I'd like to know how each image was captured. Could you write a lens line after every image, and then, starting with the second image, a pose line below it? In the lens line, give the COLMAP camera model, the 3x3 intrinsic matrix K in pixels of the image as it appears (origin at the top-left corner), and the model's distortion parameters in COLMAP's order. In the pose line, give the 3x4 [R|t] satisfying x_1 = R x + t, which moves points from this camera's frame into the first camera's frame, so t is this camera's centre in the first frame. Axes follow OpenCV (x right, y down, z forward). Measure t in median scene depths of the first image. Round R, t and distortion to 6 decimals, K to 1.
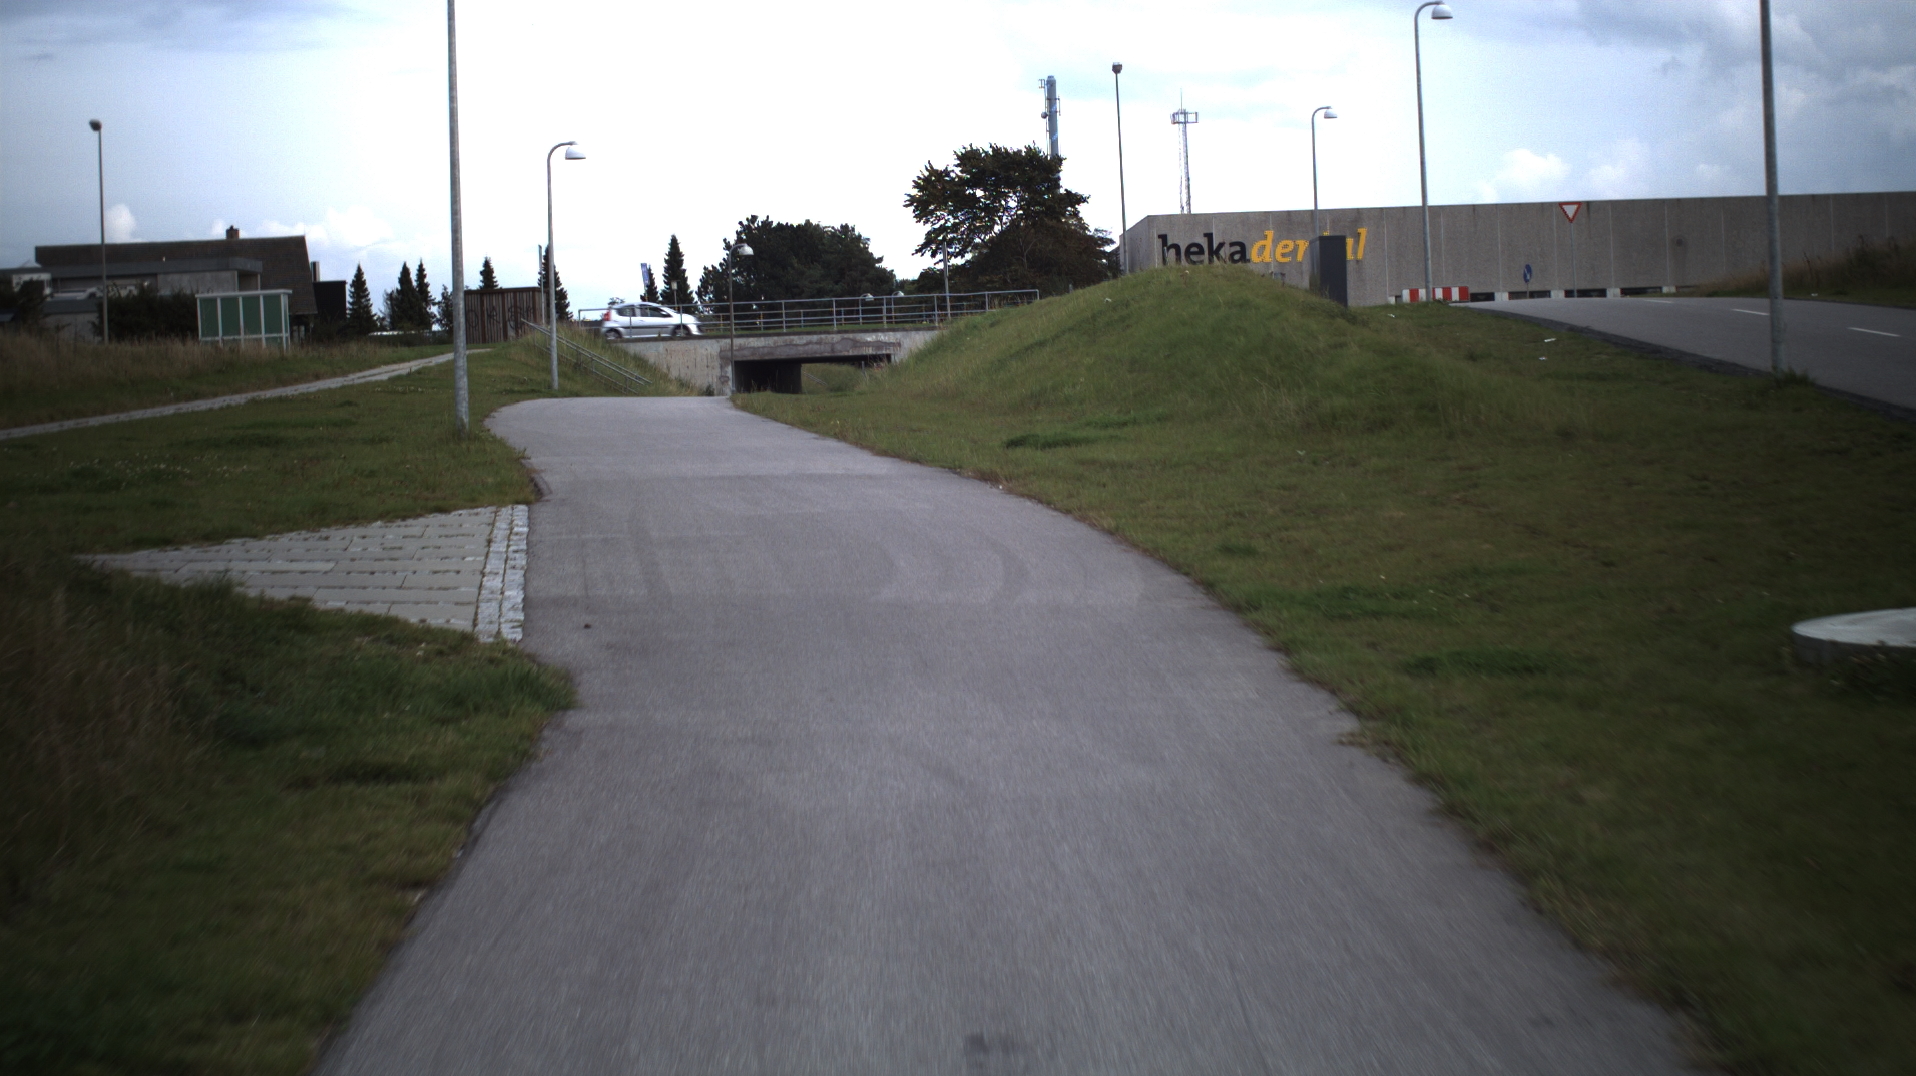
lens RADIAL K [[4045.3, 0, 958.0], [0, 4045.3, 538.0], [0, 0, 1]] dist [-0.299730, 0.356302]
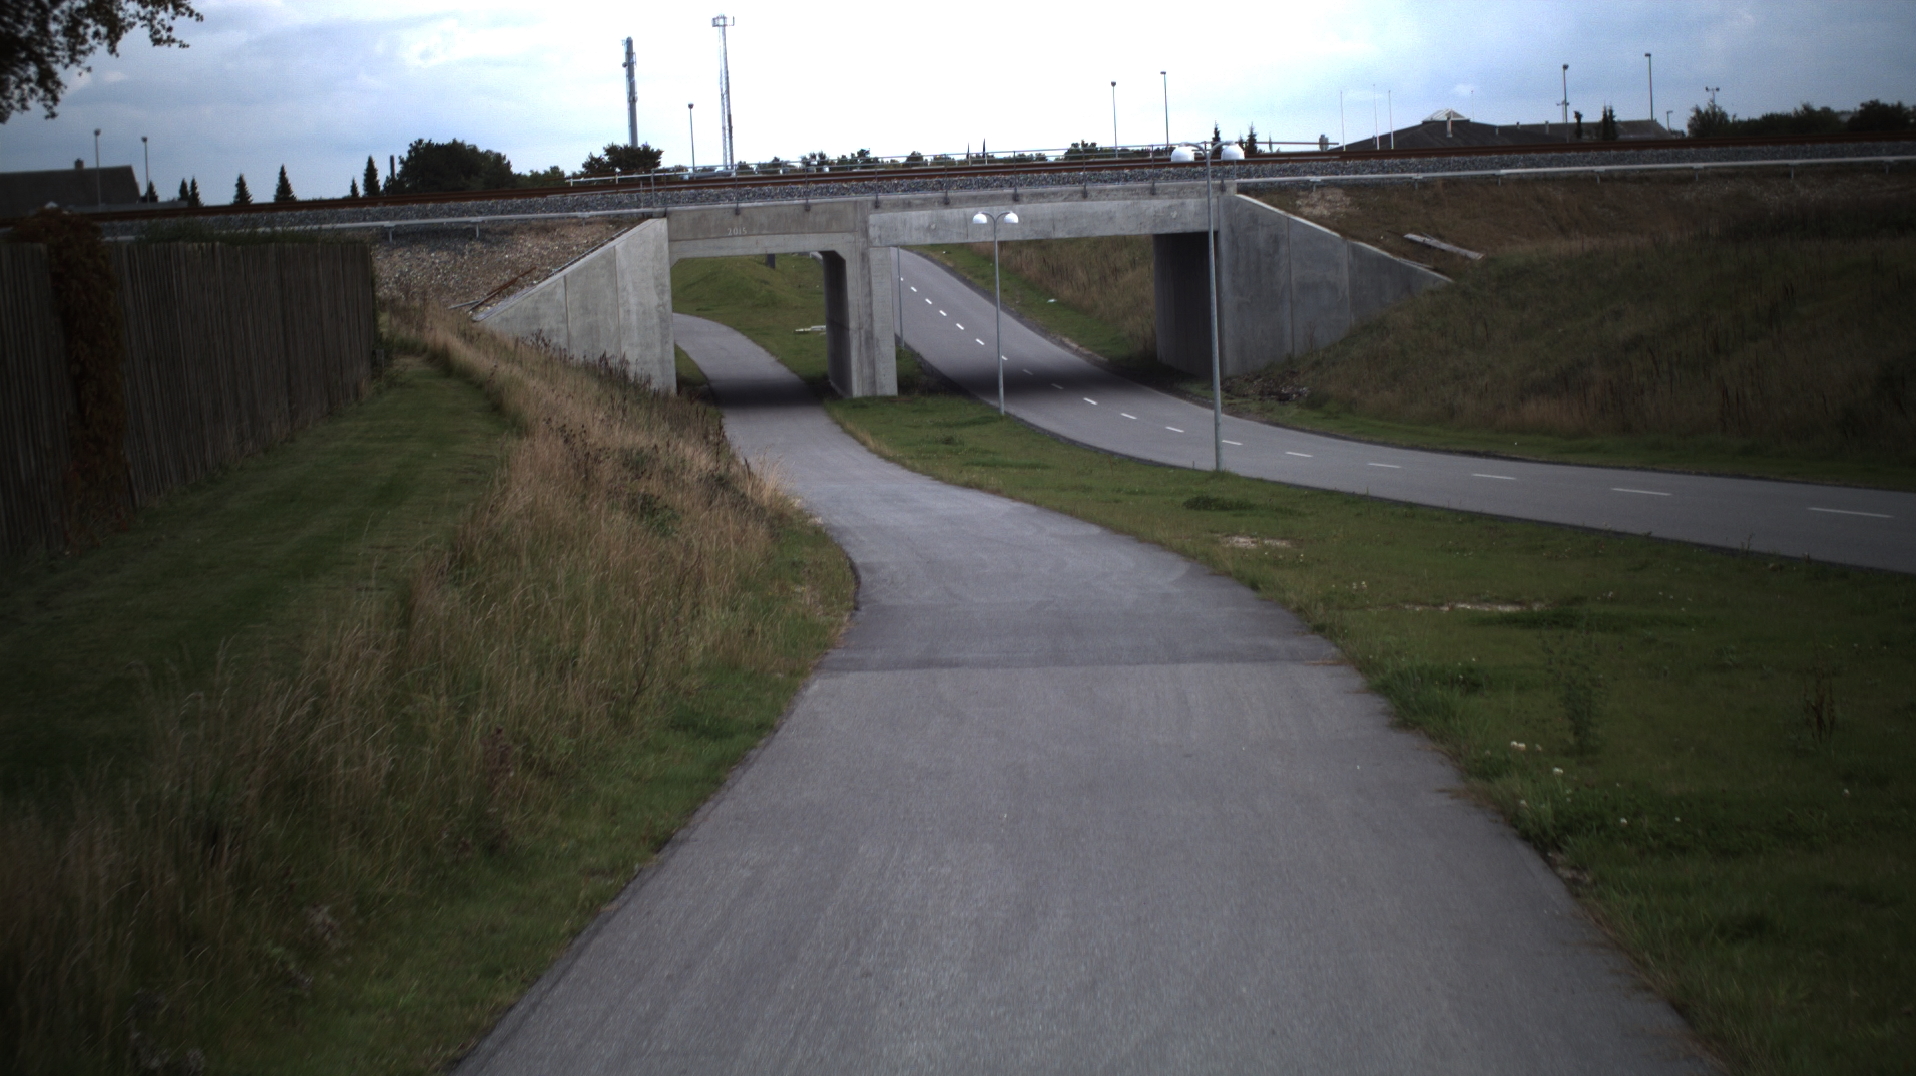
lens RADIAL K [[4045.3, 0, 958.0], [0, 4045.3, 538.0], [0, 0, 1]] dist [-0.299730, 0.356302]
pose [[0.993486, -0.019004, 0.112355, -0.064932], [0.014670, 0.999121, 0.039279, 0.018942], [-0.113002, -0.037375, 0.992892, -1.124321]]
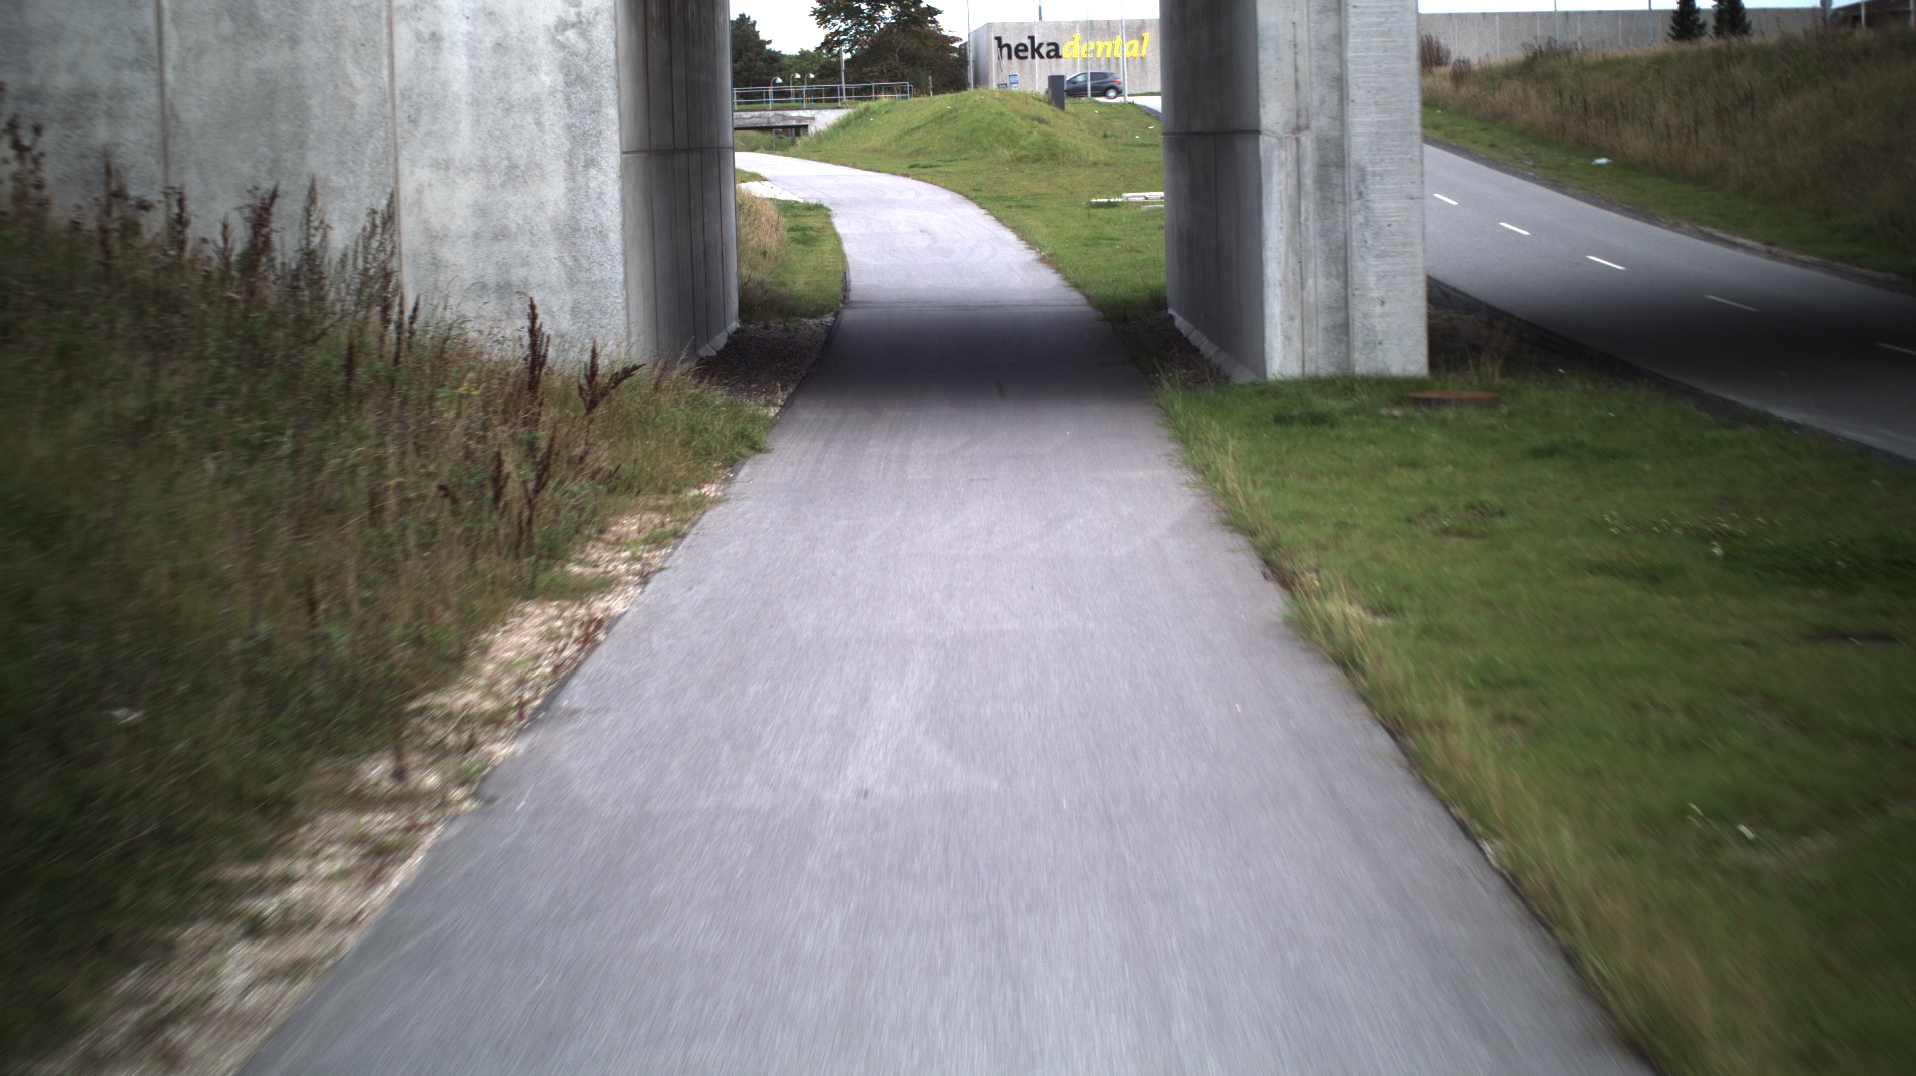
lens RADIAL K [[4045.3, 0, 958.0], [0, 4045.3, 538.0], [0, 0, 1]] dist [-0.299730, 0.356302]
pose [[0.999325, 0.006294, 0.036204, -0.013916], [-0.008403, 0.998258, 0.058404, 0.018123], [-0.035773, -0.058669, 0.997636, -0.468387]]
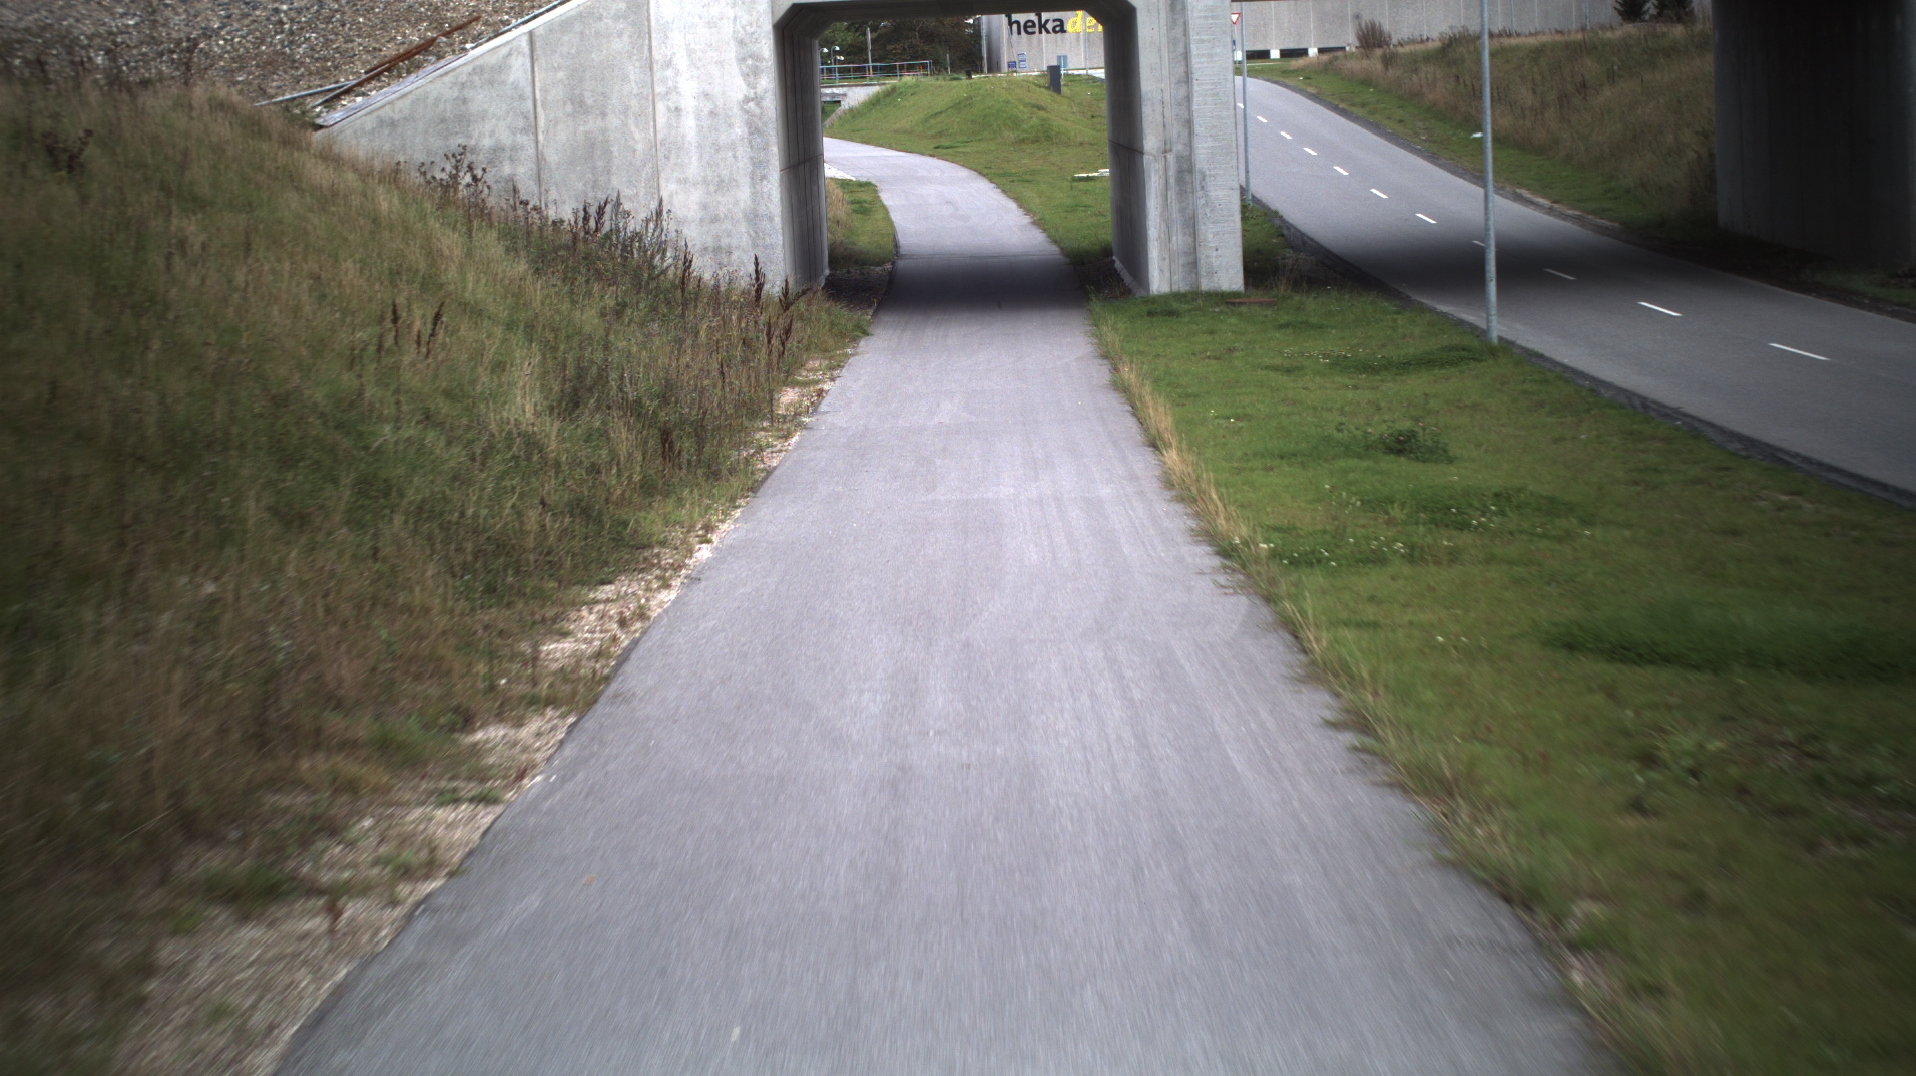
lens RADIAL K [[4045.3, 0, 958.0], [0, 4045.3, 538.0], [0, 0, 1]] dist [-0.299730, 0.356302]
pose [[0.999478, -0.010956, 0.030398, -0.020200], [0.008812, 0.997522, 0.069795, 0.018372], [-0.031087, -0.069491, 0.997098, -0.655465]]
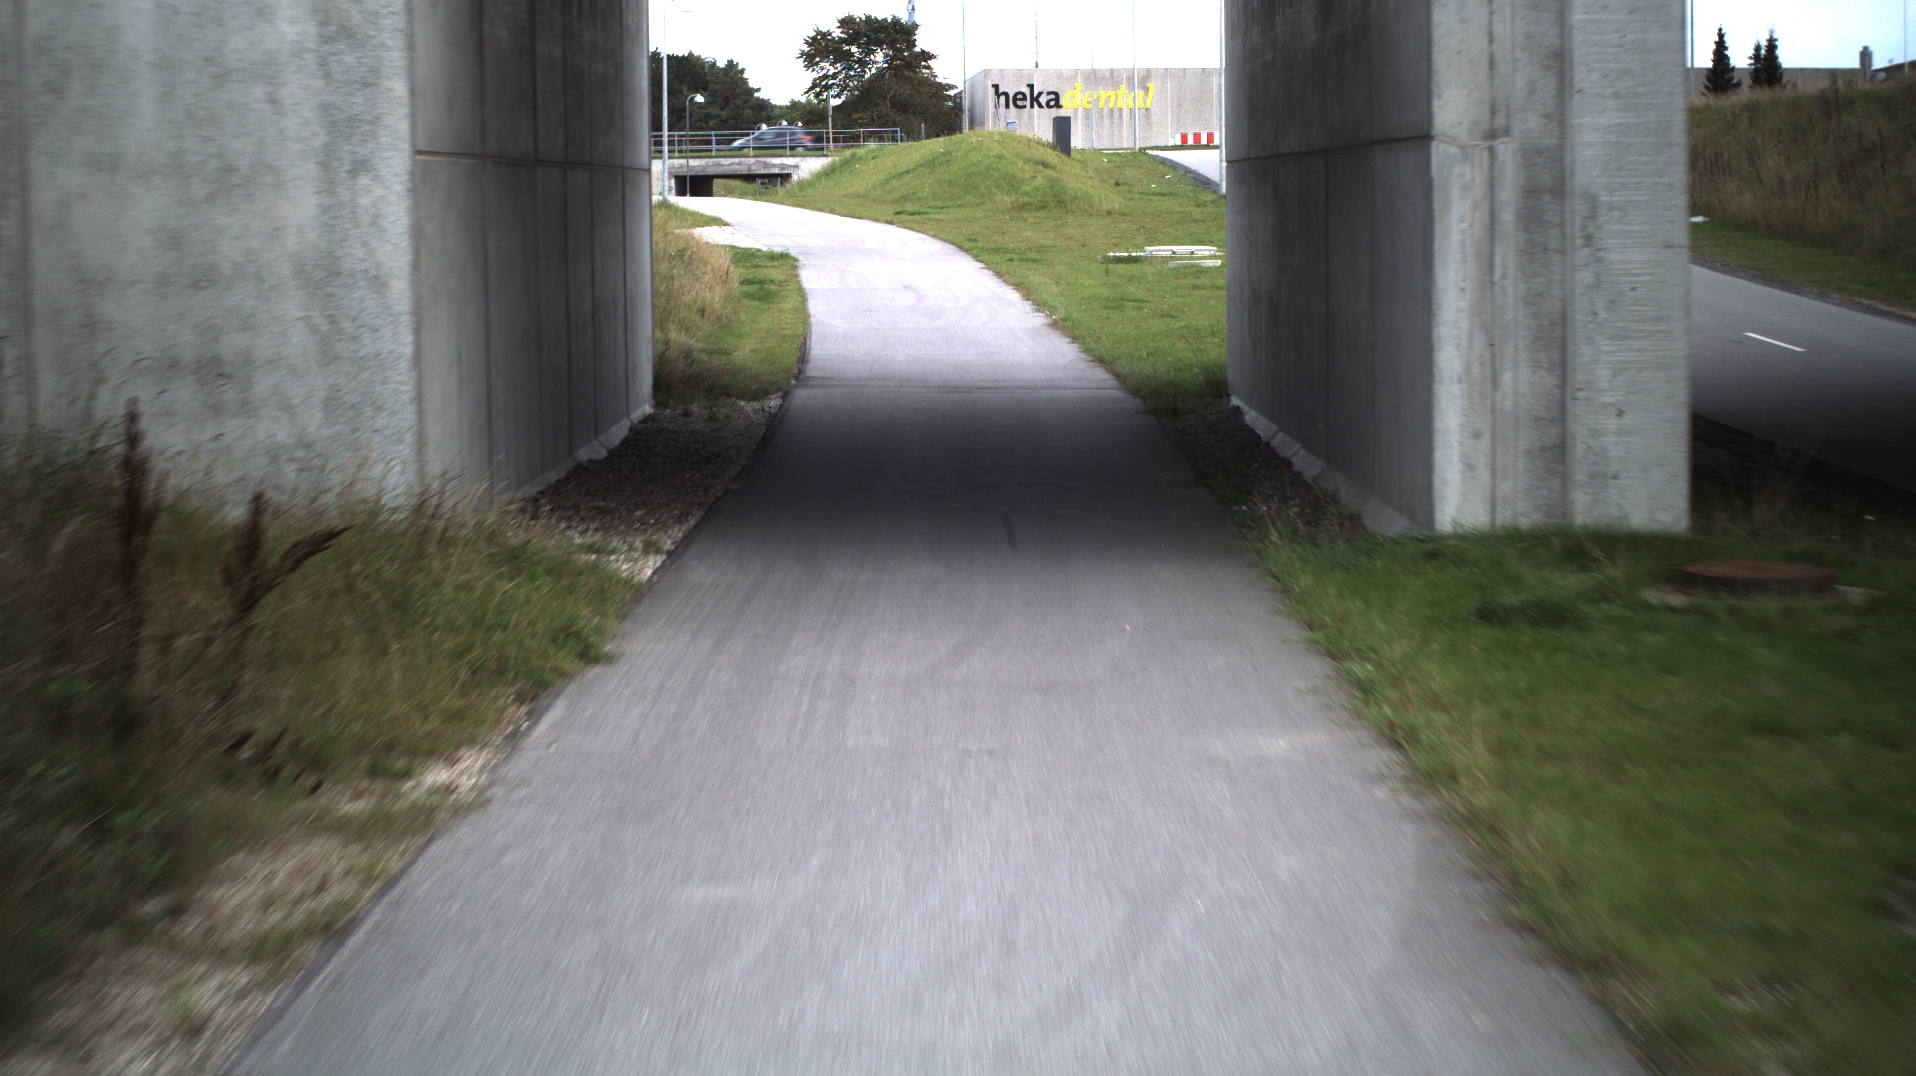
lens RADIAL K [[4045.3, 0, 958.0], [0, 4045.3, 538.0], [0, 0, 1]] dist [-0.299730, 0.356302]
pose [[0.998946, 0.023876, 0.039209, -0.010542], [-0.025600, 0.998700, 0.044077, 0.016609], [-0.038106, -0.045034, 0.998258, -0.375057]]
